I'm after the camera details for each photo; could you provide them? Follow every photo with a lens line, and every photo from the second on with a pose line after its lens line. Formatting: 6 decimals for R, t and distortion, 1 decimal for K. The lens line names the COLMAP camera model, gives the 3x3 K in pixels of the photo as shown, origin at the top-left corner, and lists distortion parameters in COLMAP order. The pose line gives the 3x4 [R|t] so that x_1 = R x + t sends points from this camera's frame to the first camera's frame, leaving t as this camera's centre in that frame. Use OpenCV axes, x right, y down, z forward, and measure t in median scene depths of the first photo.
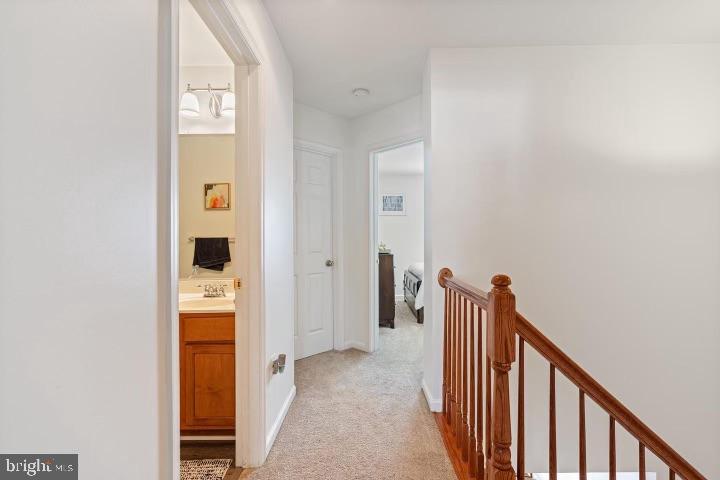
lens RADIAL K [[326.7, 0, 360.6], [0, 326.7, 241.1], [0, 0, 1]] dist [-0.004033, 0.000563]
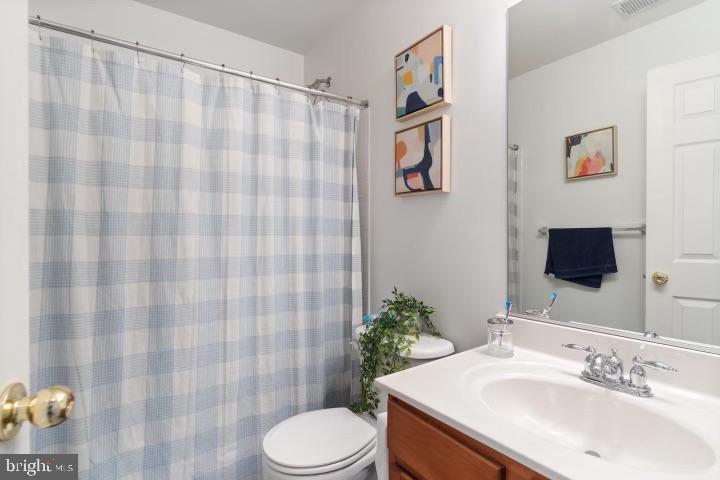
lens RADIAL K [[353.6, 0, 358.3], [0, 353.6, 237.3], [0, 0, 1]] dist [0.017443, 0.000116]
pose [[0.585565, 0.008366, -0.810582, -0.173966], [0.002318, 0.999925, 0.011995, -0.002808], [0.810622, -0.008903, 0.585502, 0.317059]]
